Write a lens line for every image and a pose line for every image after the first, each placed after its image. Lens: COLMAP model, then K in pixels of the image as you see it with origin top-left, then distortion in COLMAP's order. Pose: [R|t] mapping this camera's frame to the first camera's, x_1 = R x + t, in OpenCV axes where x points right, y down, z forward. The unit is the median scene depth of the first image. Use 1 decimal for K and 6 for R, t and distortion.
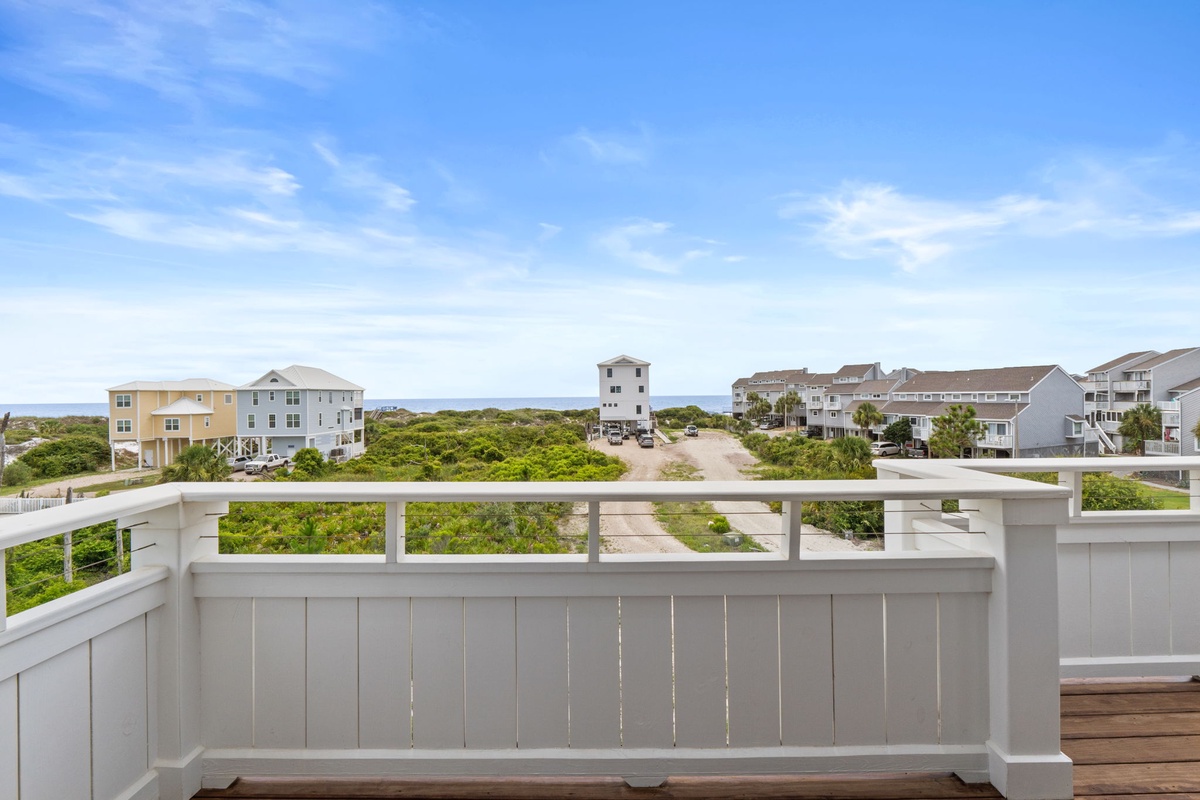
lens RADIAL K [[512.0, 0, 602.6], [0, 512.0, 395.9], [0, 0, 1]] dist [-0.009790, 0.000541]
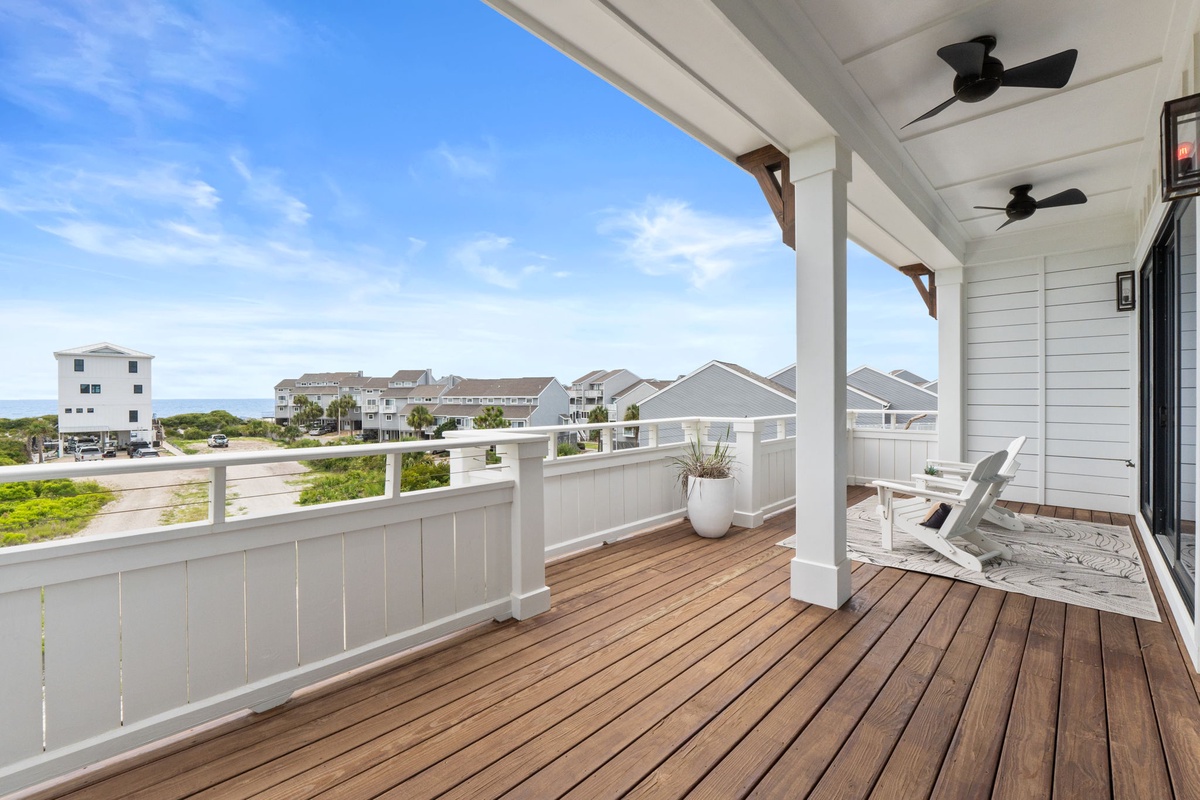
lens RADIAL K [[512.0, 0, 600.6], [0, 512.0, 399.2], [0, 0, 1]] dist [-0.009790, 0.000541]
pose [[0.683187, 0.005675, 0.730221, -0.007113], [-0.004646, 0.999983, -0.003425, 0.001649], [-0.730228, -0.001053, 0.683202, -0.009541]]
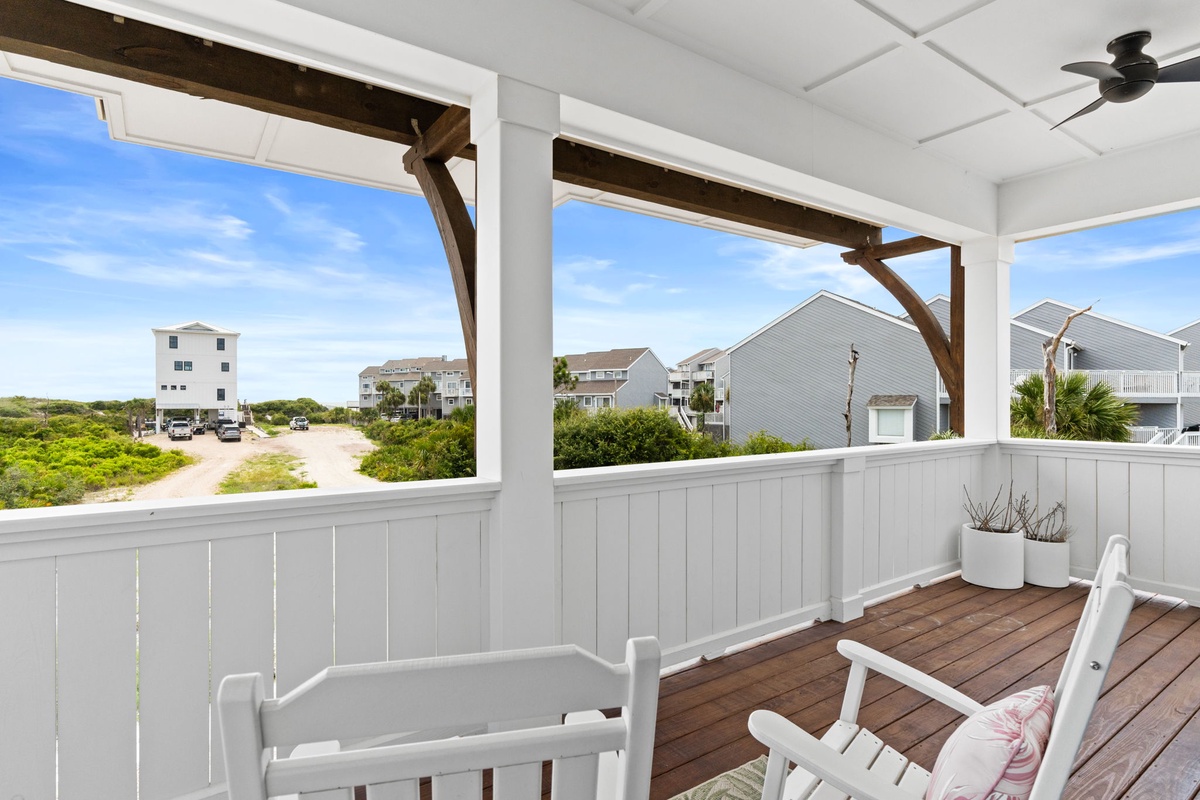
lens RADIAL K [[611.9, 0, 598.3], [0, 611.9, 403.9], [0, 0, 1]] dist [-0.008743, 0.003630]
pose [[0.822457, 0.009057, 0.568755, 0.025046], [-0.009297, 0.999954, -0.002478, 0.051352], [-0.568752, -0.003250, 0.822503, -0.039013]]
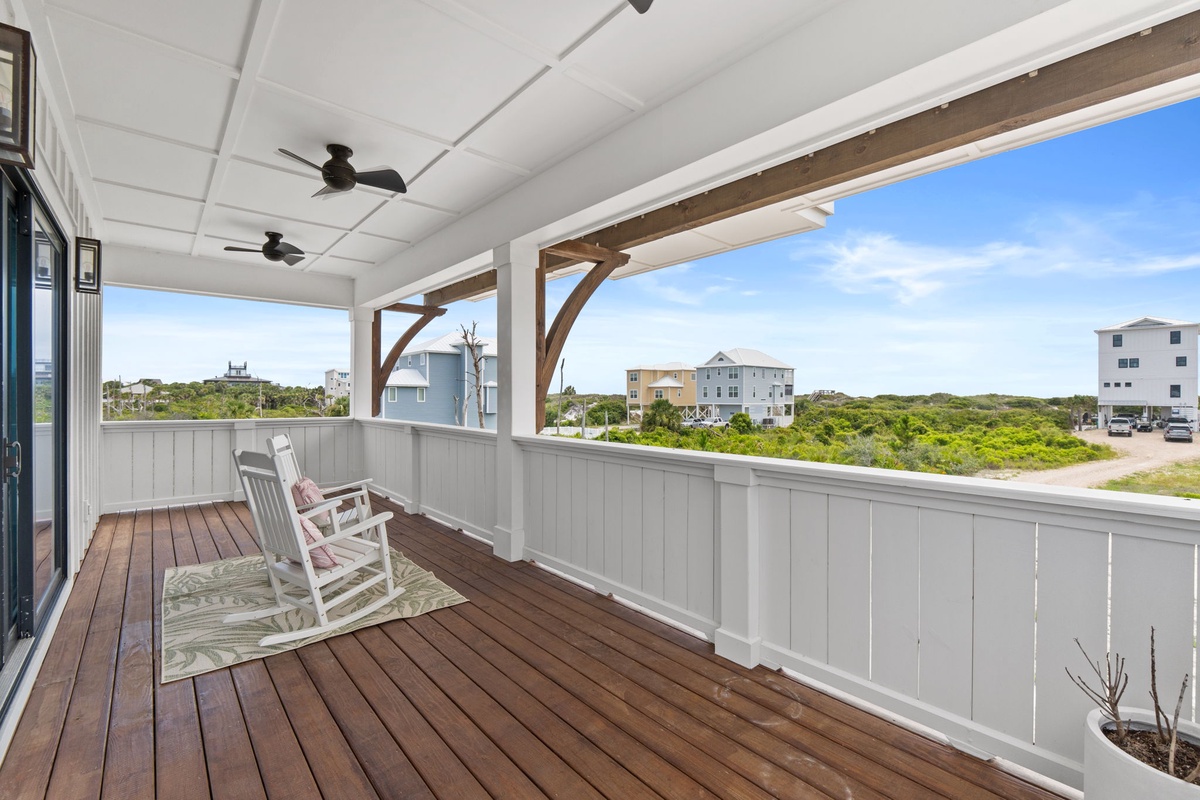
lens RADIAL K [[512.0, 0, 604.2], [0, 512.0, 399.5], [0, 0, 1]] dist [-0.009790, 0.000541]
pose [[0.662266, 0.016854, -0.749080, 0.099777], [-0.010068, 0.999857, 0.013595, 0.050415], [0.749202, -0.001462, 0.662341, -0.039359]]
